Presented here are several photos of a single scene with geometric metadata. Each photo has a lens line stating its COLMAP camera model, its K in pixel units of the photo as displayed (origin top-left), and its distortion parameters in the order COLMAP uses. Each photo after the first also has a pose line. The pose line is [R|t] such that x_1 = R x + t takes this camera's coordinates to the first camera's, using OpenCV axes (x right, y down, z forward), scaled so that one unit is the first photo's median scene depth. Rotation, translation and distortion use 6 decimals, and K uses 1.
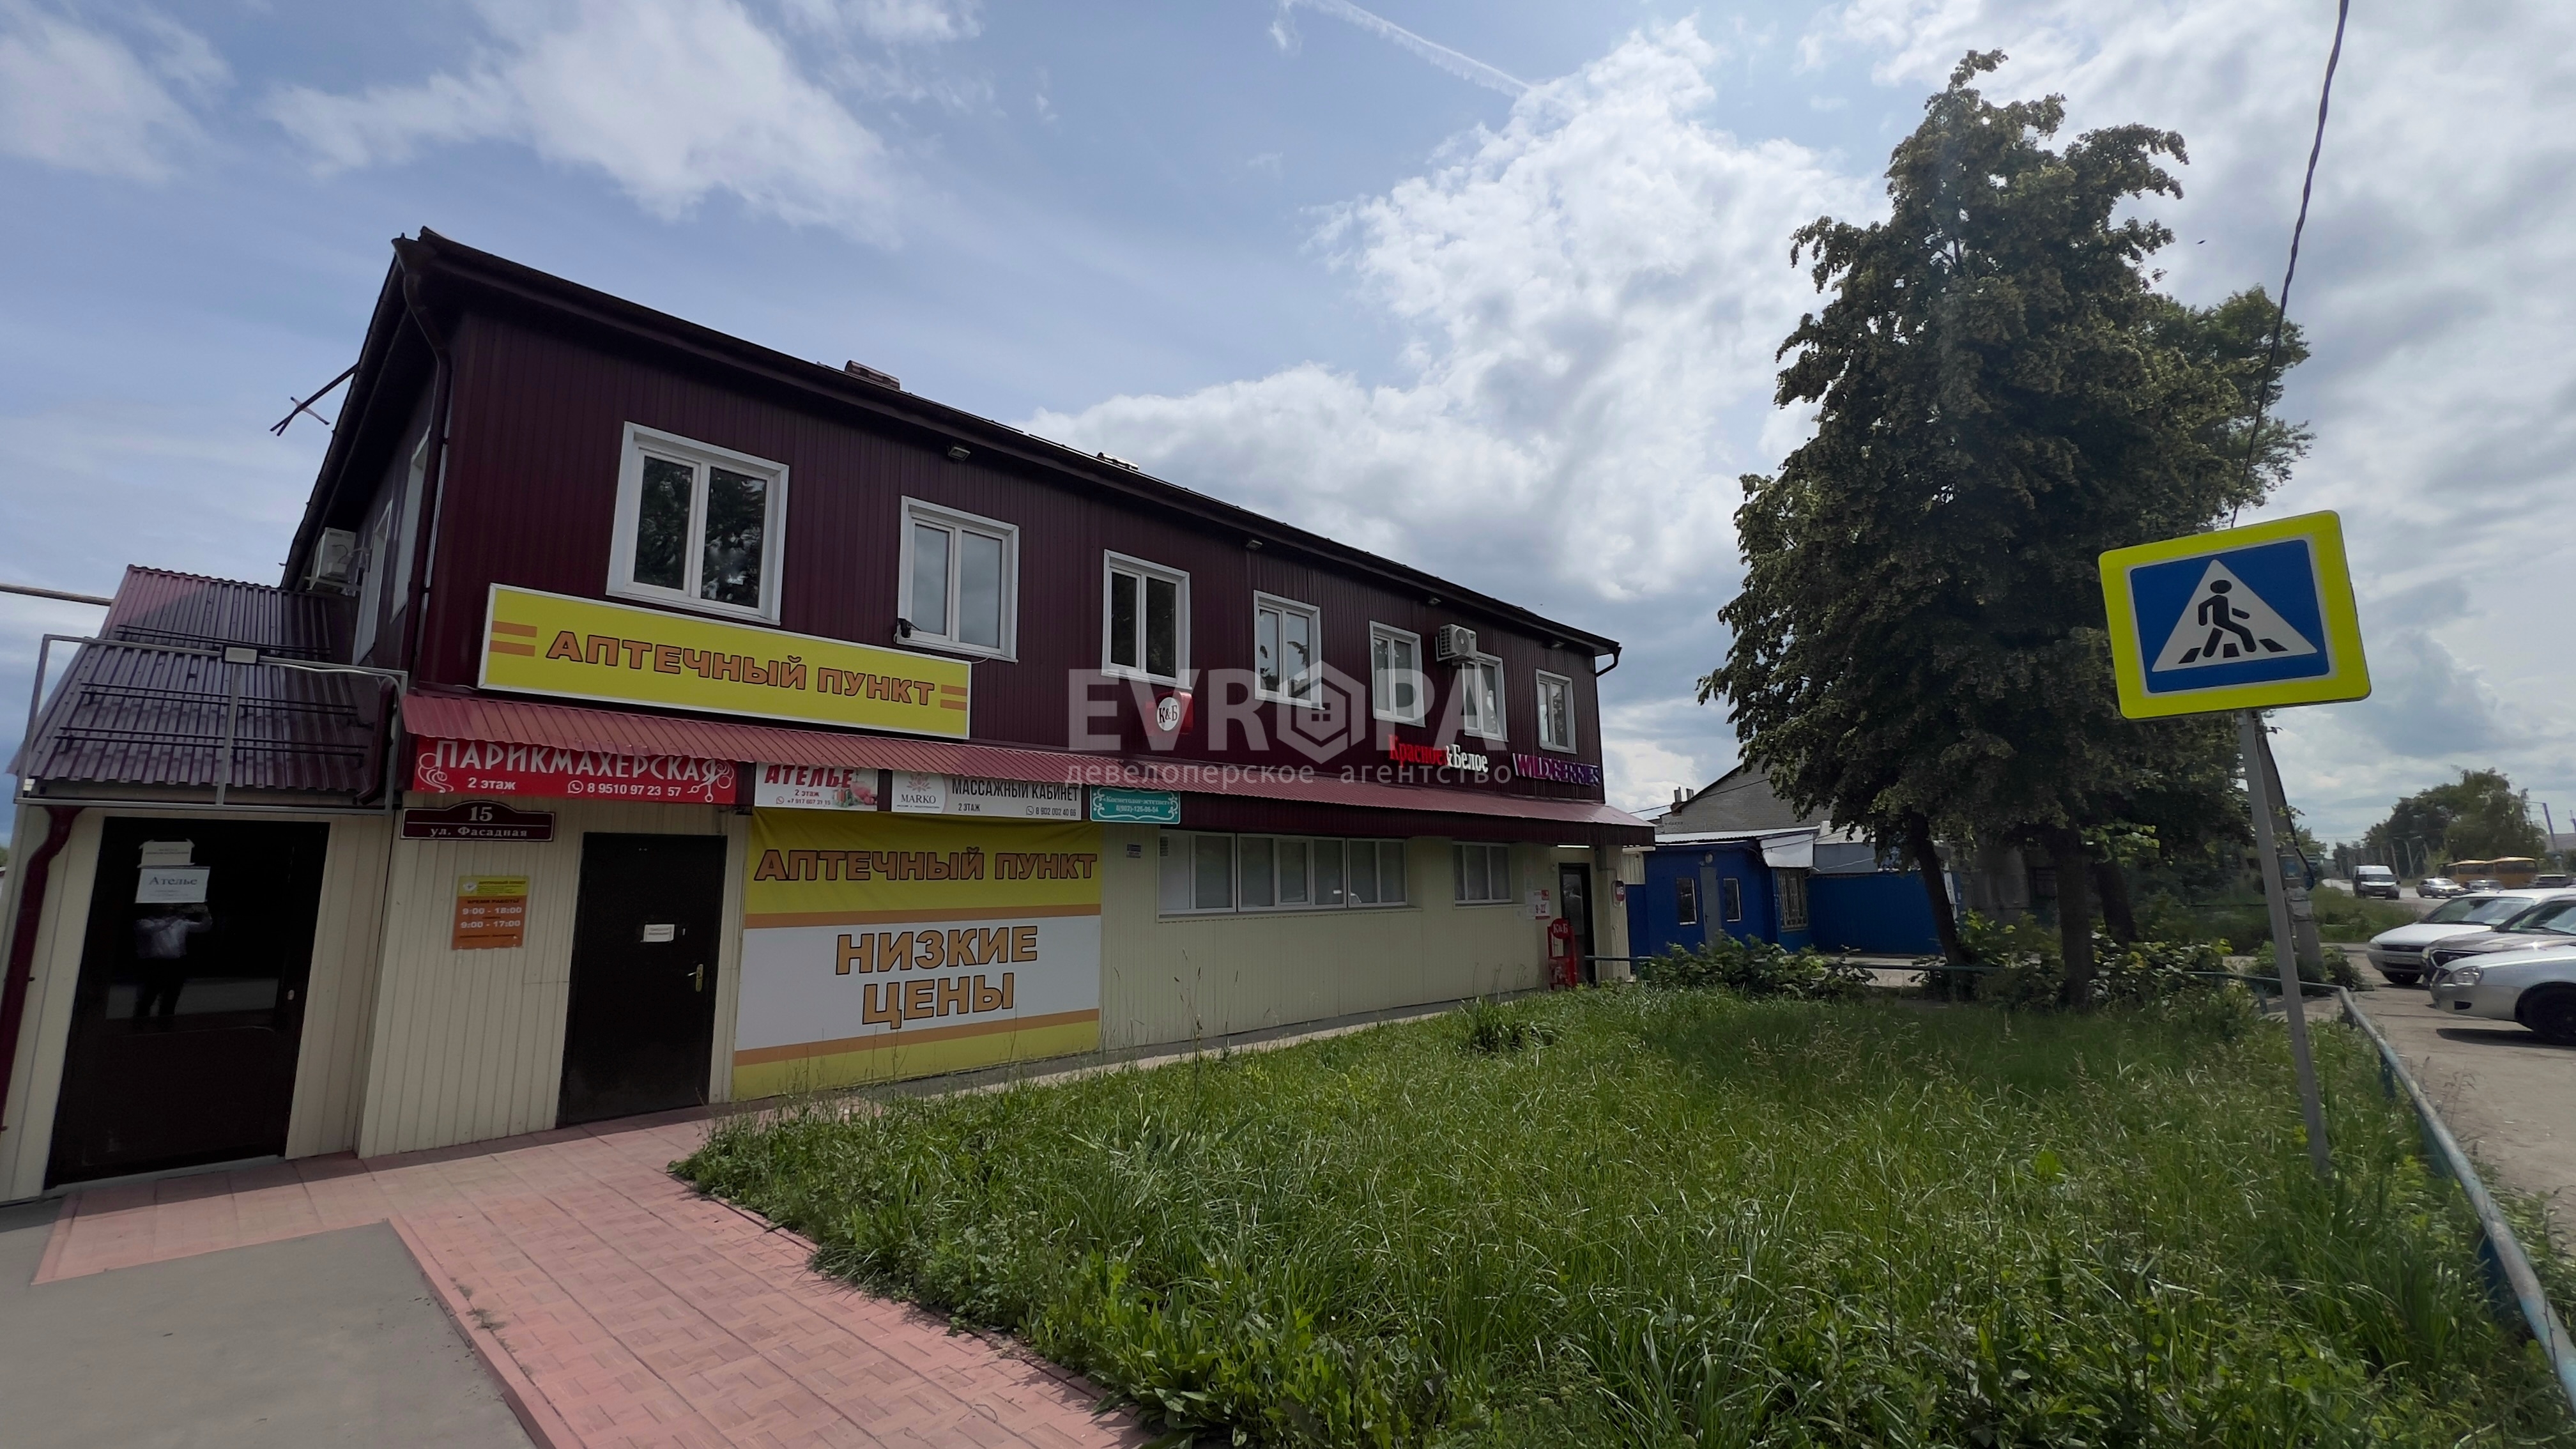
lens RADIAL K [[1033.4, 0, 1288.9], [0, 1033.4, 720.3], [0, 0, 1]] dist [-0.016115, 0.000514]
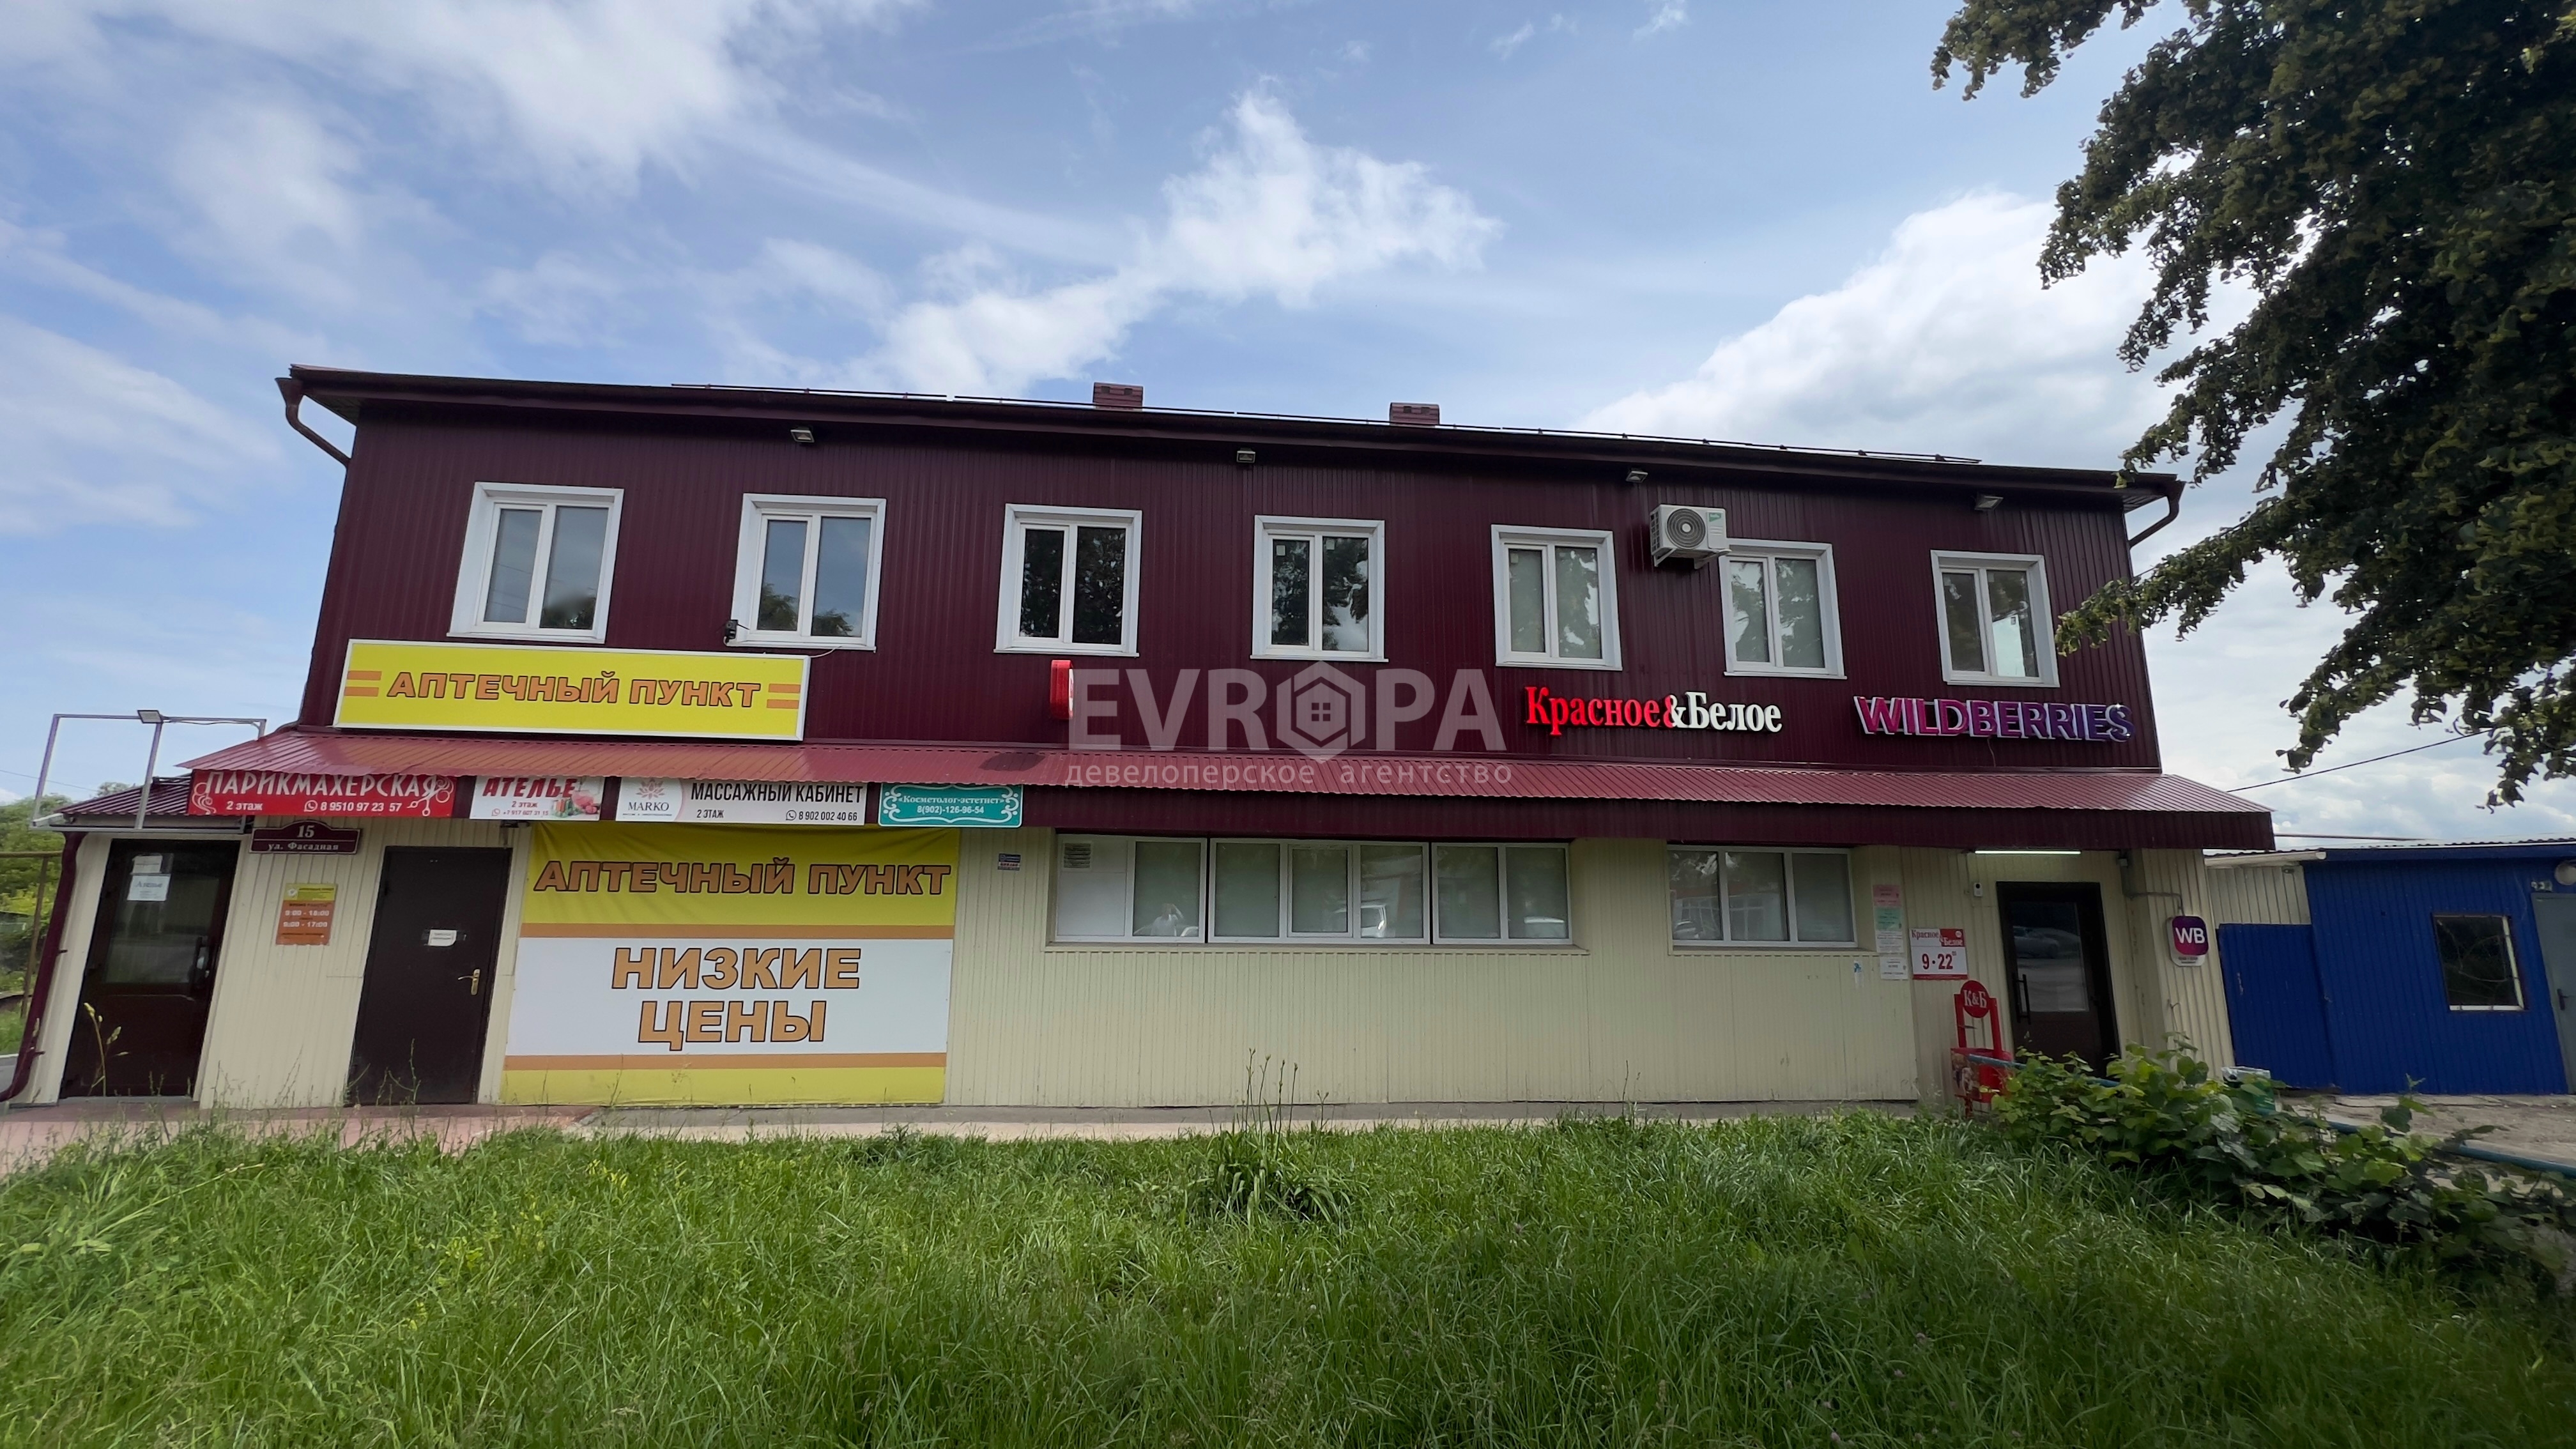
lens RADIAL K [[968.0, 0, 1288.1], [0, 968.0, 741.3], [0, 0, 1]] dist [-0.009415, -0.000210]
pose [[0.756433, -0.081286, -0.649000, 0.648326], [0.083155, 0.996148, -0.027844, 0.090010], [0.648763, -0.032905, 0.760278, 0.715001]]
